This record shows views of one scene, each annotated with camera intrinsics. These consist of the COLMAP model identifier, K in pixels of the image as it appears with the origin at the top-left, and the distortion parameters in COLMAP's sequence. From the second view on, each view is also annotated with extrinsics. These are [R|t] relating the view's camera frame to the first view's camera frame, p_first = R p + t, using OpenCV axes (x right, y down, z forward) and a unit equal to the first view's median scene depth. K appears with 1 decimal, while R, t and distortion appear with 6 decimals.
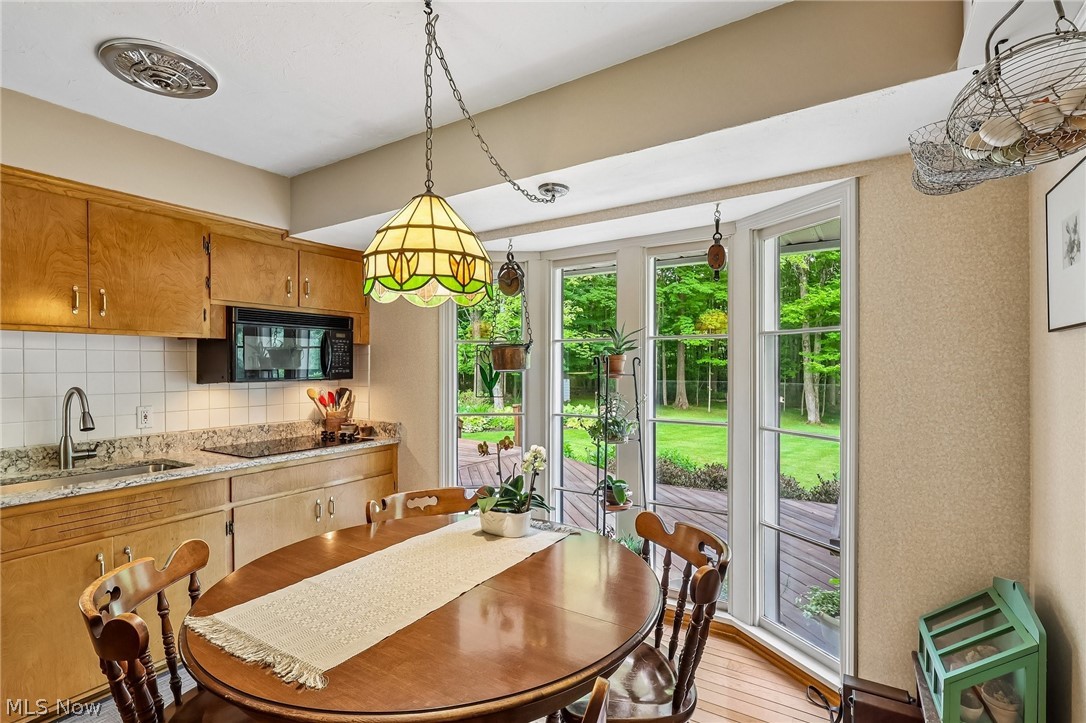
lens RADIAL K [[519.5, 0, 542.9], [0, 519.5, 365.0], [0, 0, 1]] dist [-0.001608, 0.000181]
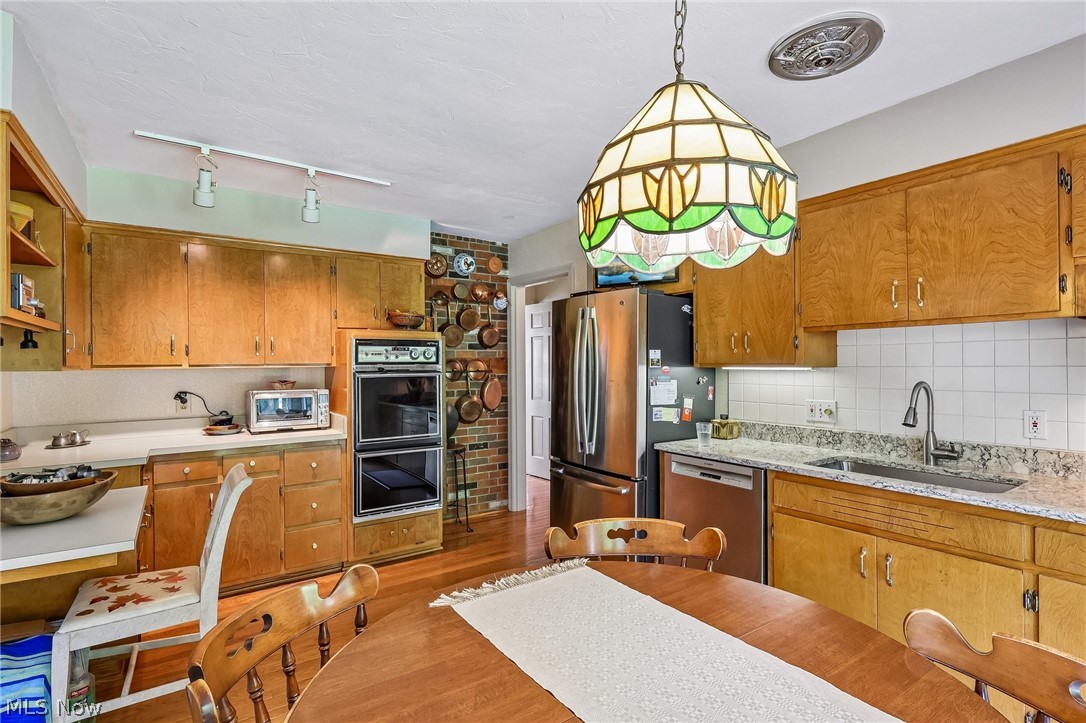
lens RADIAL K [[519.5, 0, 542.4], [0, 519.5, 365.6], [0, 0, 1]] dist [-0.001608, 0.000181]
pose [[-0.394914, 0.008645, -0.918678, 0.282144], [0.010469, 0.999933, 0.004910, 0.000505], [0.918659, -0.007679, -0.394978, 0.746469]]
